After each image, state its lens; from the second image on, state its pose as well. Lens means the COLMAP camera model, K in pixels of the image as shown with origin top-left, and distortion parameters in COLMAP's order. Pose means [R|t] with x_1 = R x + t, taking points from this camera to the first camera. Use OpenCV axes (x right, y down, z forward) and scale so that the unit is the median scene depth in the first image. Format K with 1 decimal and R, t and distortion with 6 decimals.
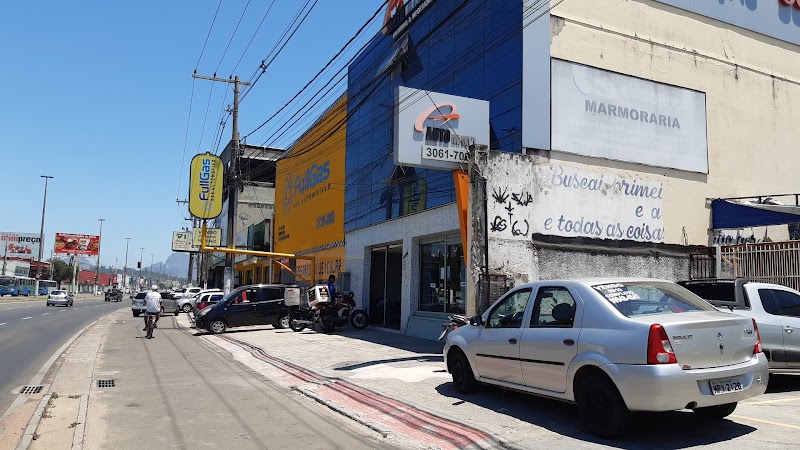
lens RADIAL K [[614.6, 0, 414.9], [0, 614.6, 225.0], [0, 0, 1]] dist [-0.000932, -0.000207]
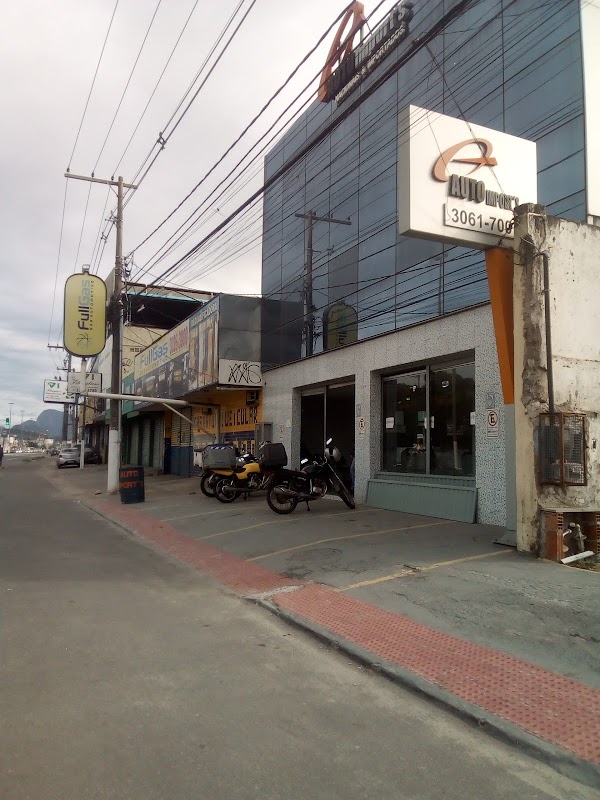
lens RADIAL K [[660.0, 0, 300.0], [0, 660.0, 400.0], [0, 0, 1]] dist [0.017643, -0.011792]
pose [[0.999953, -0.006519, -0.007138, -0.112134], [0.006754, 0.999416, 0.033485, 0.037249], [0.006915, -0.033532, 0.999414, 0.291017]]
